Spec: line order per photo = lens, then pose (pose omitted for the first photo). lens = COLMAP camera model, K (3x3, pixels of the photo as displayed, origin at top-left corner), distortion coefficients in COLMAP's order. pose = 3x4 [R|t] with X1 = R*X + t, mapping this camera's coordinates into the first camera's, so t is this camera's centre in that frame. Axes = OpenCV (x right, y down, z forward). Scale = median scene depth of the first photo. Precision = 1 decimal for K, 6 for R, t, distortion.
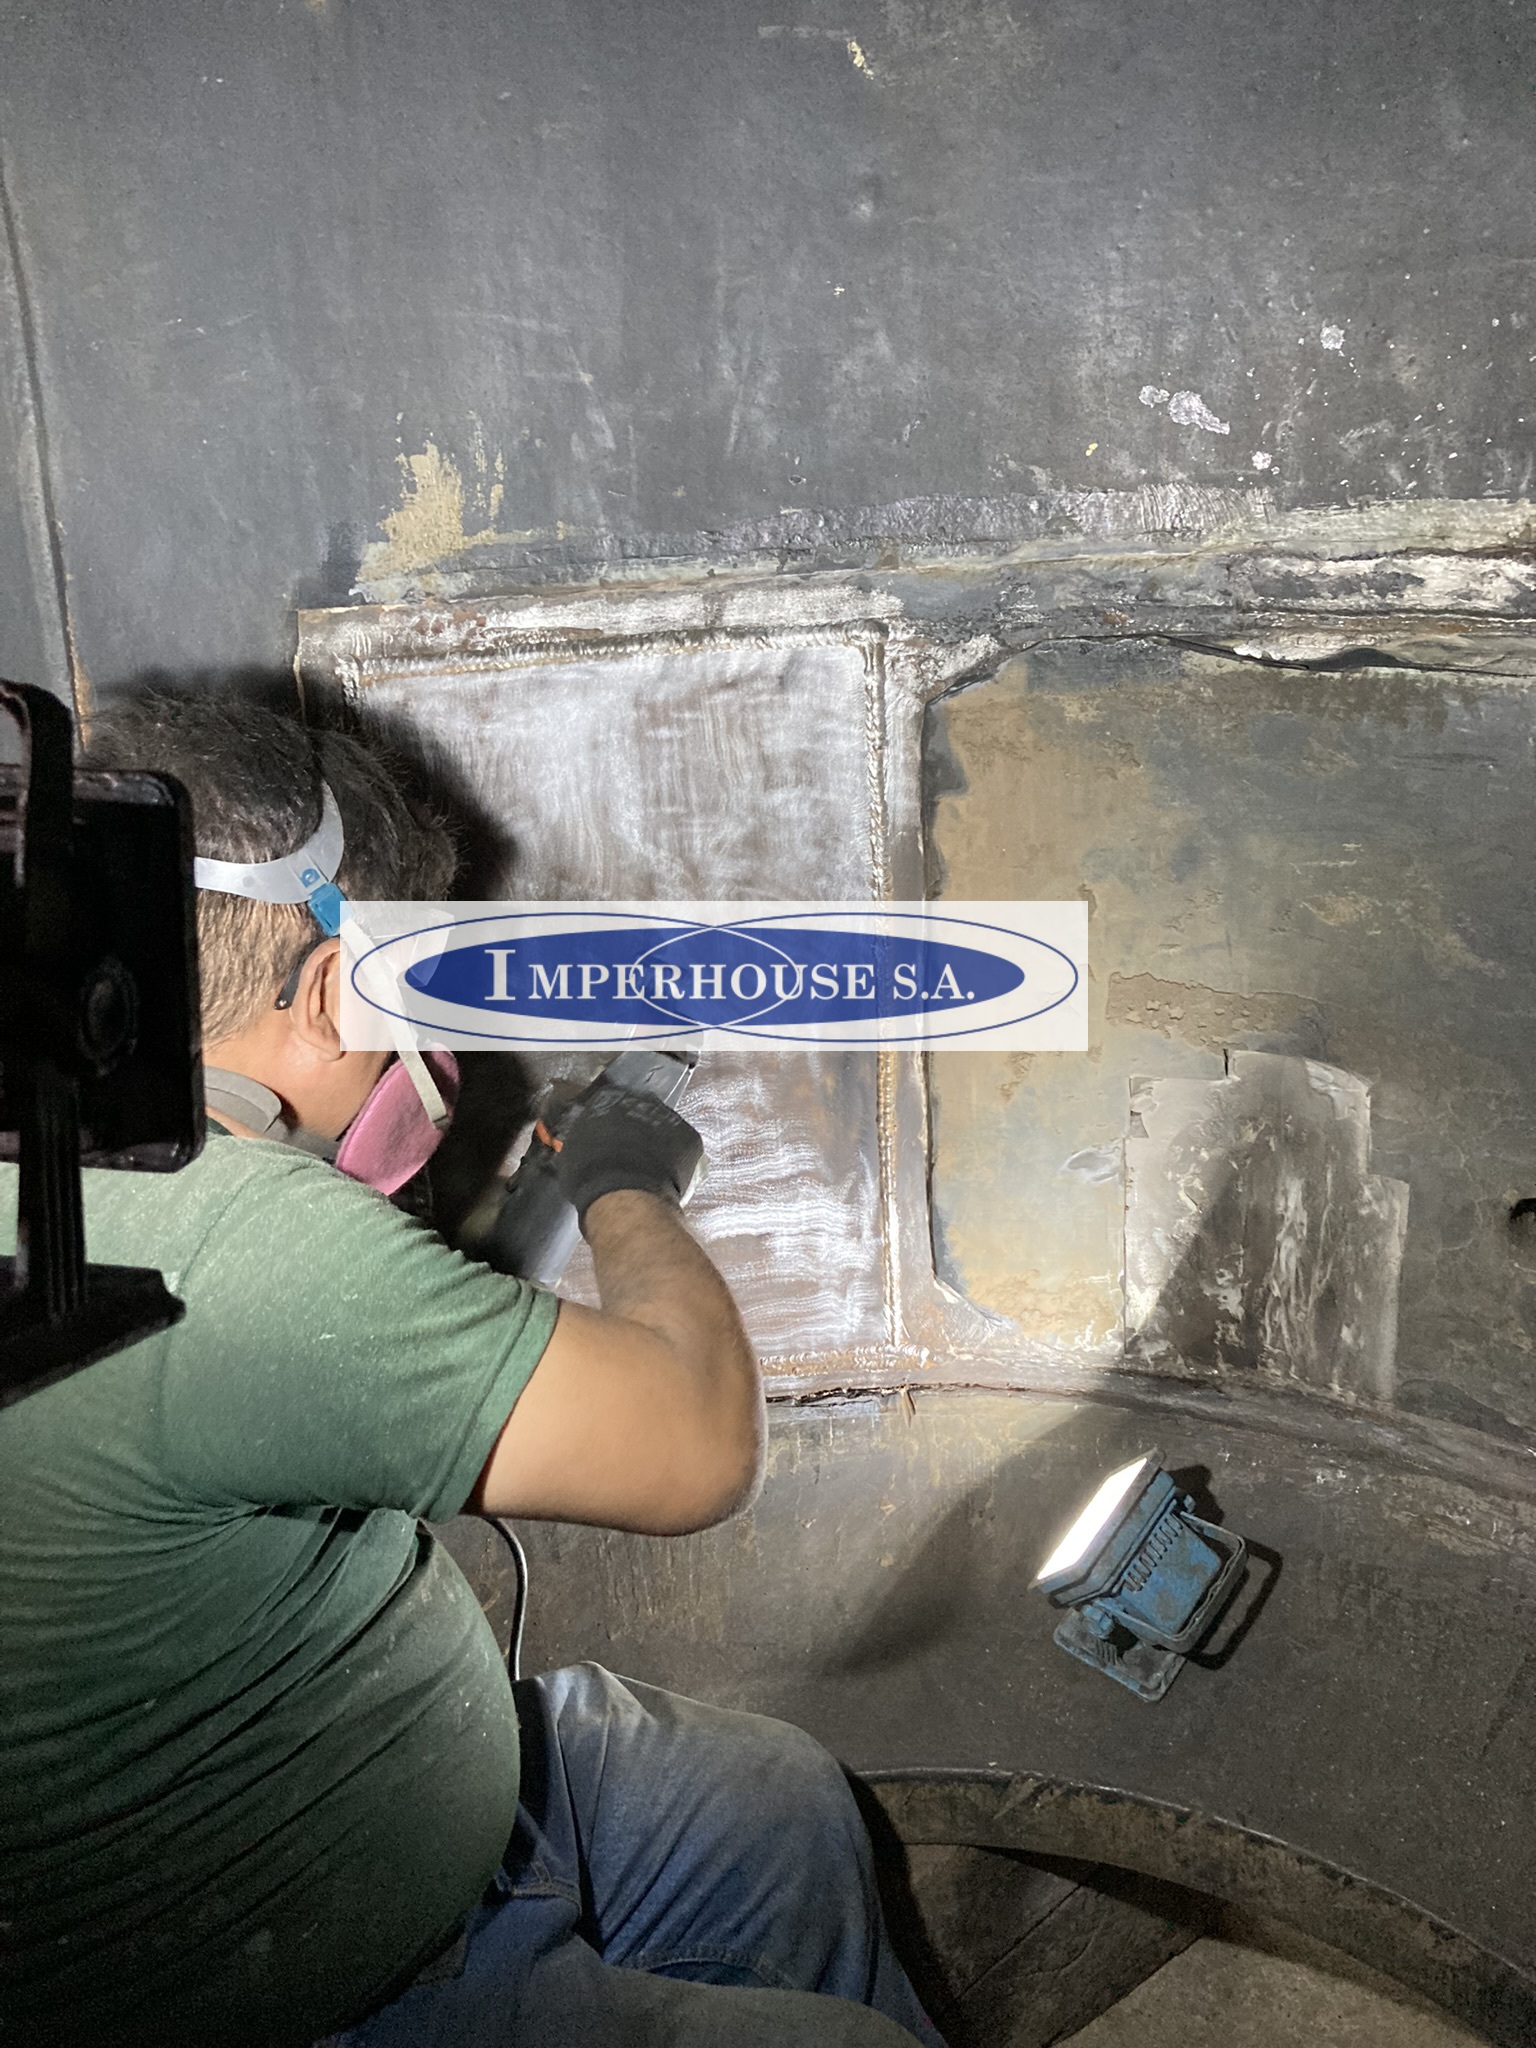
lens RADIAL K [[1695.3, 0, 774.0], [0, 1695.3, 1023.8], [0, 0, 1]] dist [0.009677, -0.001850]
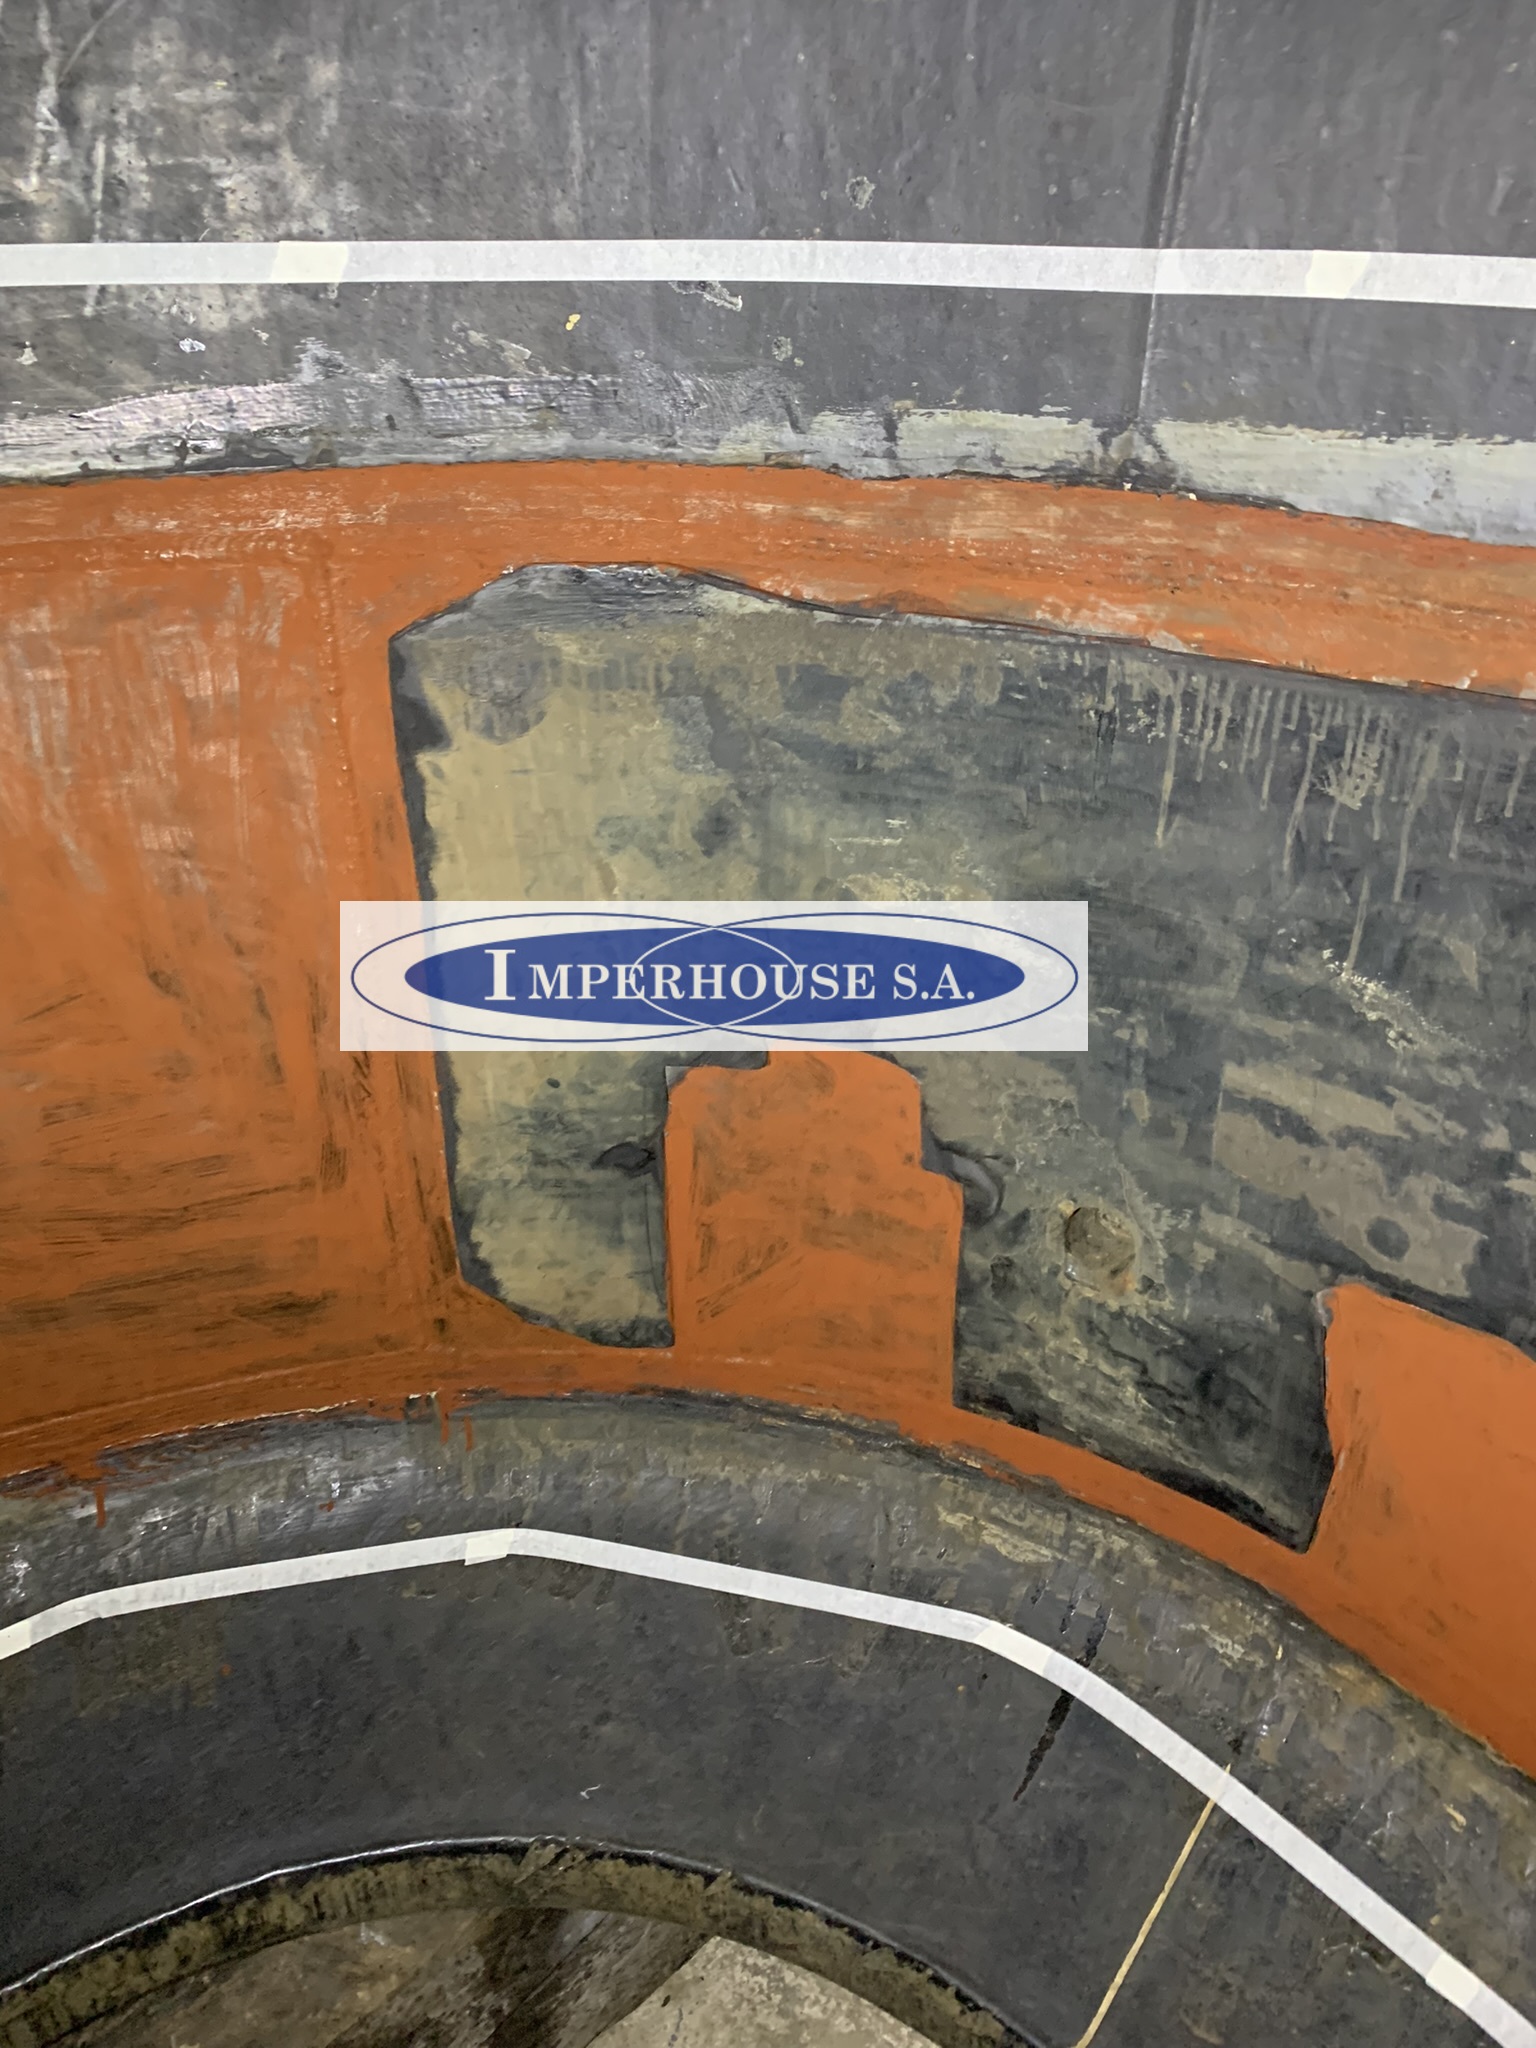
lens RADIAL K [[1558.9, 0, 761.6], [0, 1558.9, 1019.8], [0, 0, 1]] dist [0.012826, -0.013635]
pose [[0.987046, -0.023169, 0.158754, 0.143368], [0.002092, 0.991292, 0.131666, -0.107777], [-0.160423, -0.129628, 0.978499, 0.224053]]
